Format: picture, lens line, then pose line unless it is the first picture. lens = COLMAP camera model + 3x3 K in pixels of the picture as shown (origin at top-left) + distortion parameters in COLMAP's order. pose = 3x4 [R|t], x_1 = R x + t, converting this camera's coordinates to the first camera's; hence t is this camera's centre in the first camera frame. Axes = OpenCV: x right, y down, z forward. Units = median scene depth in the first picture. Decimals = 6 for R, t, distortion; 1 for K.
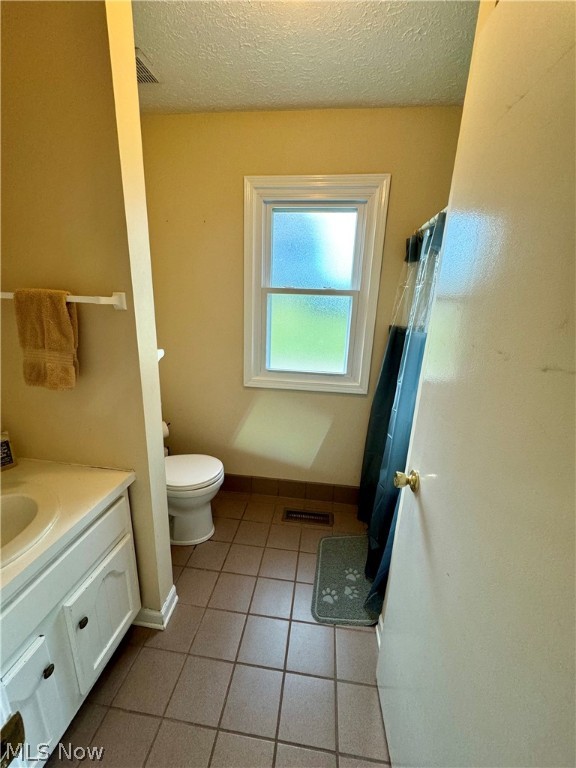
lens RADIAL K [[303.5, 0, 288.0], [0, 303.5, 384.0], [0, 0, 1]] dist [0.000830, 0.000045]
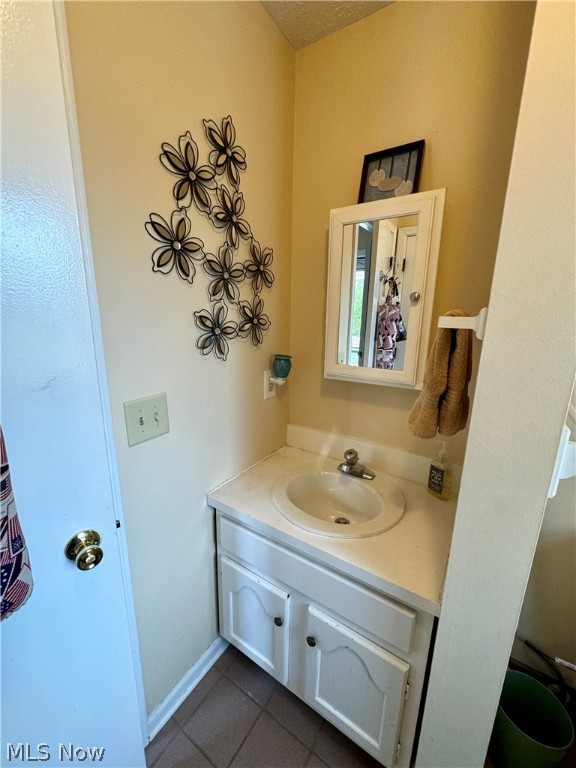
lens RADIAL K [[303.5, 0, 288.0], [0, 303.5, 384.0], [0, 0, 1]] dist [0.000830, 0.000045]
pose [[-0.435077, 0.149788, -0.887847, 0.134816], [-0.275142, 0.916781, 0.289499, -0.288061], [0.857324, 0.370238, -0.357657, 1.092335]]
